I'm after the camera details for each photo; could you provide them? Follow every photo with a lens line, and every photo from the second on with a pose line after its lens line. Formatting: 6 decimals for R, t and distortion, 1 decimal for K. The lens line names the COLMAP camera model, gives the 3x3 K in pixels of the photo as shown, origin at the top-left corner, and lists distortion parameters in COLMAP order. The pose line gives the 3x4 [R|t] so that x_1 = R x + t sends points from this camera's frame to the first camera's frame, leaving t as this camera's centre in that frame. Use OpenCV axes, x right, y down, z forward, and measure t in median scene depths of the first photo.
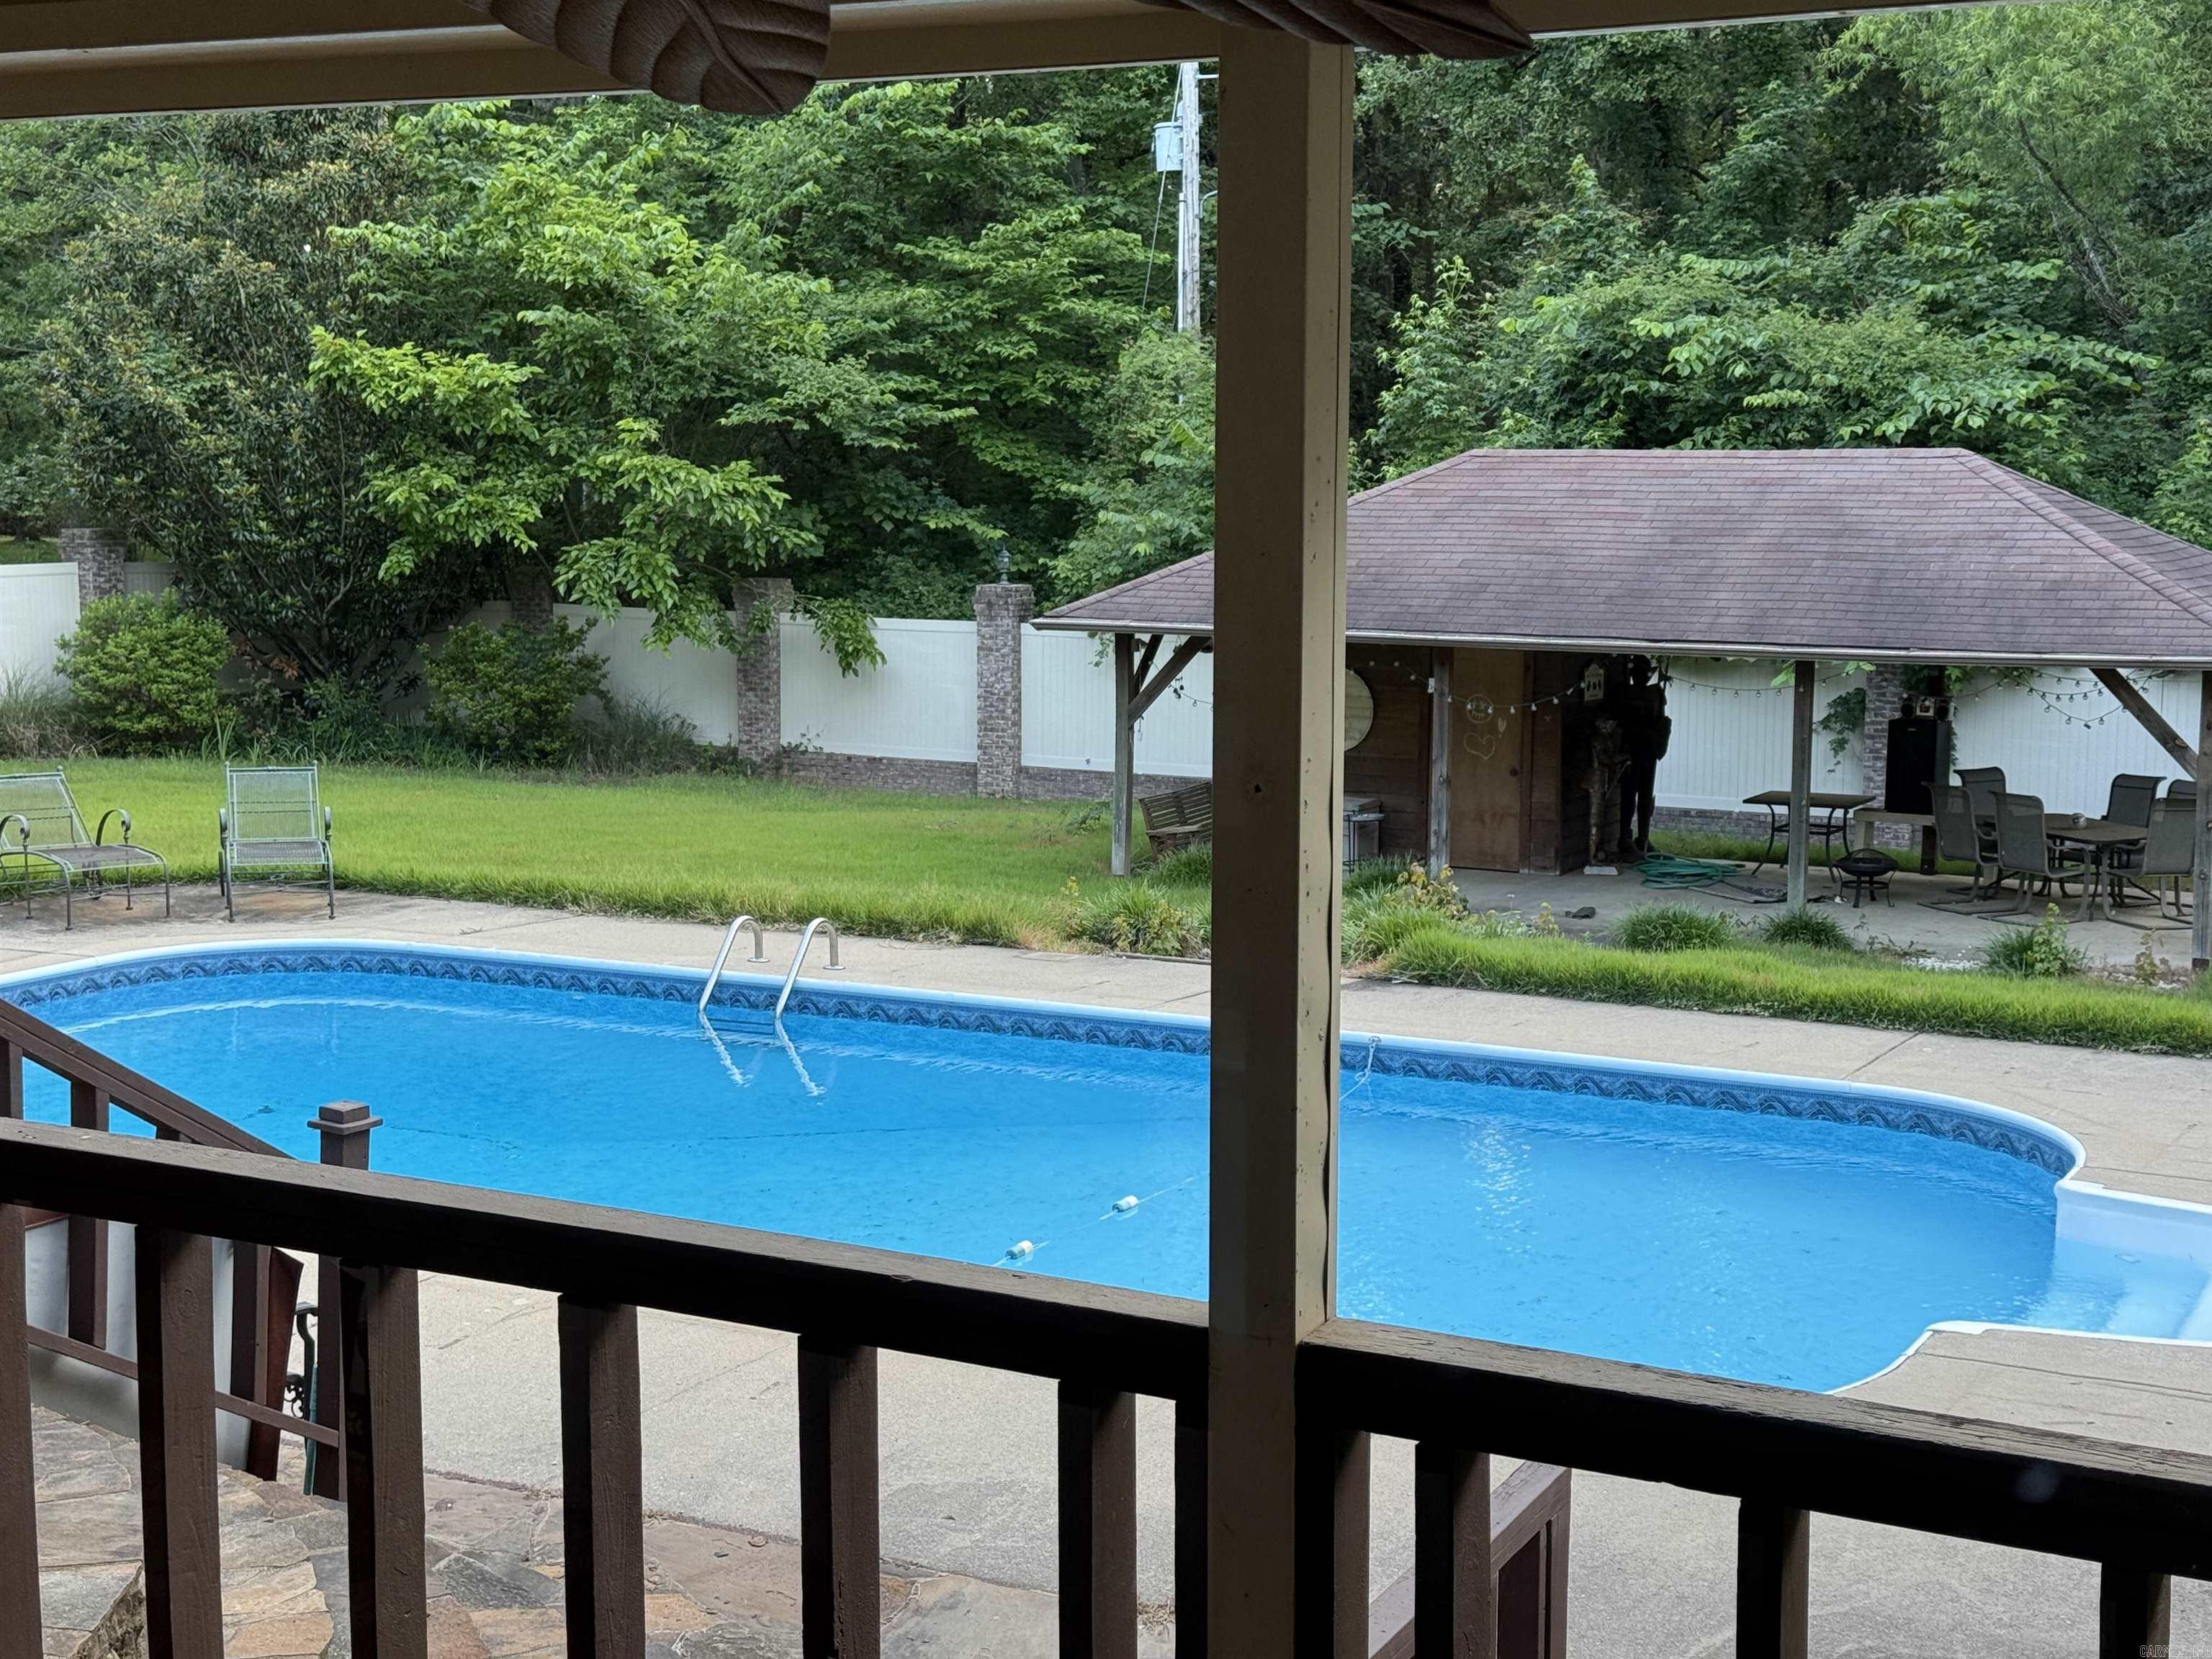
lens RADIAL K [[3054.0, 0, 1106.0], [0, 3054.0, 829.5], [0, 0, 1]] dist [0.142965, 0.010551]
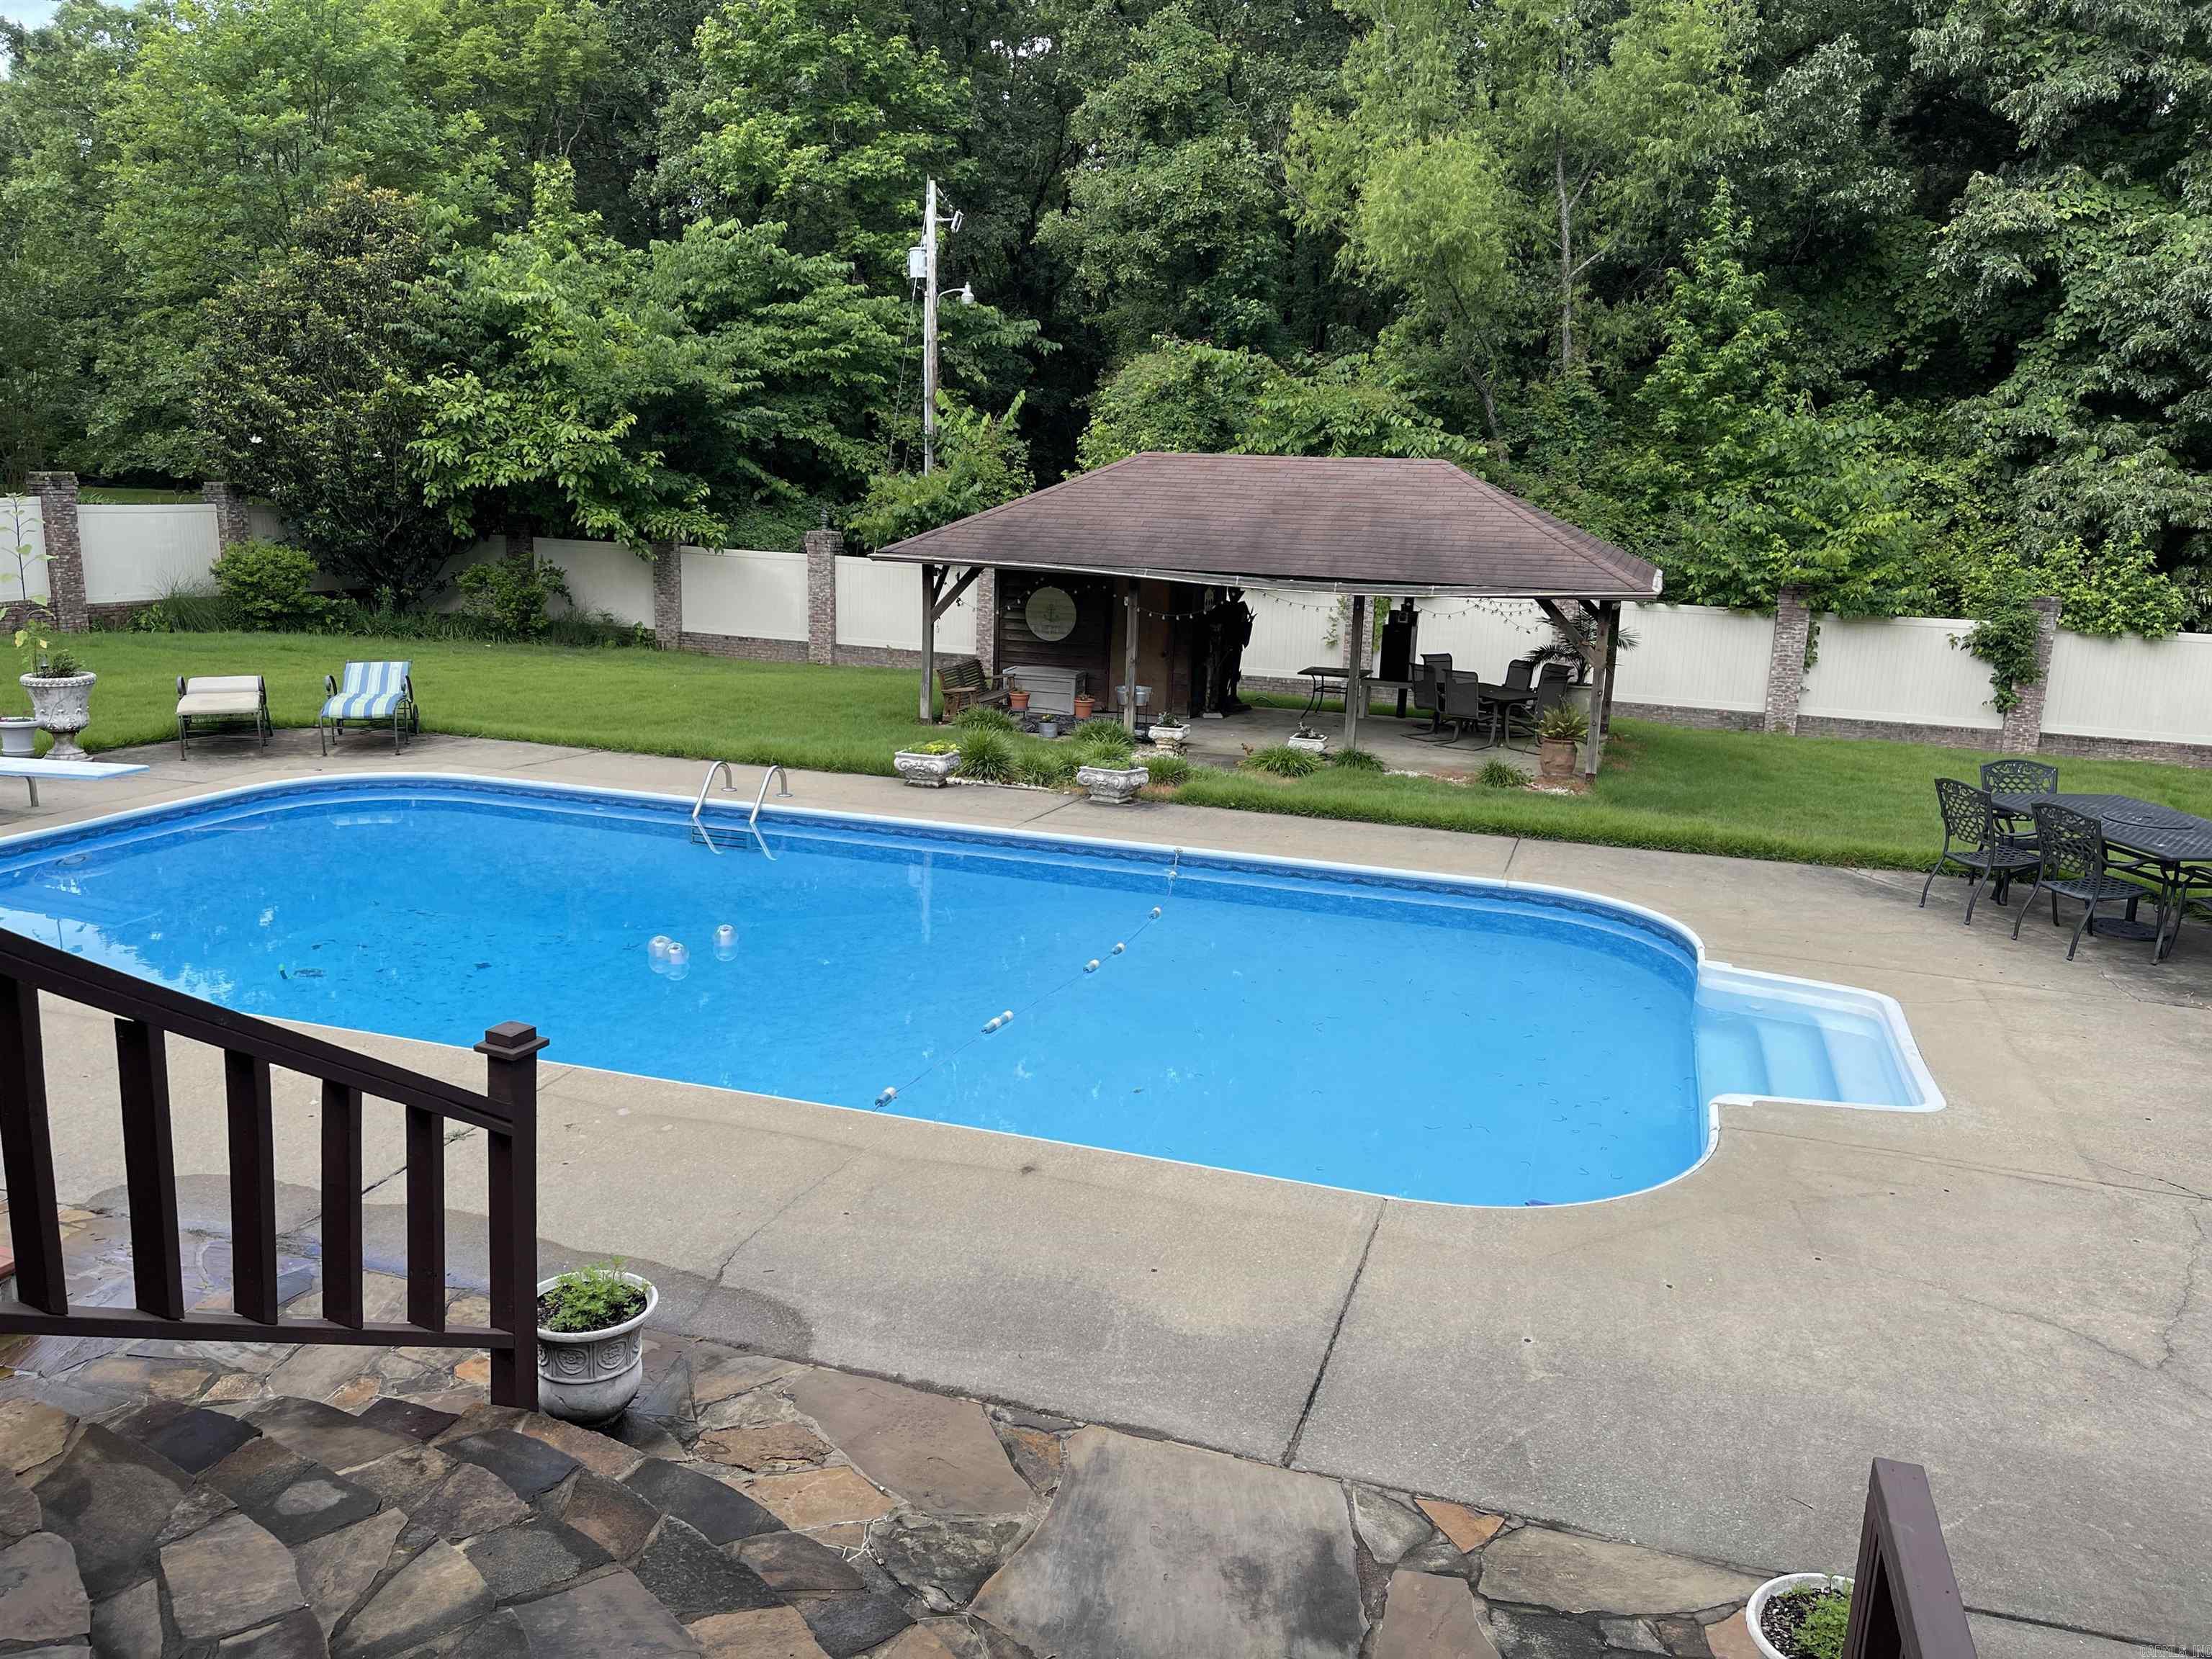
lens RADIAL K [[1685.5, 0, 1106.0], [0, 1685.5, 829.5], [0, 0, 1]] dist [0.037566, -0.052708]
pose [[0.987798, -0.005988, 0.155628, -0.037542], [-0.008201, 0.995875, 0.090368, -0.006727], [-0.155527, -0.090541, 0.983674, 0.115906]]
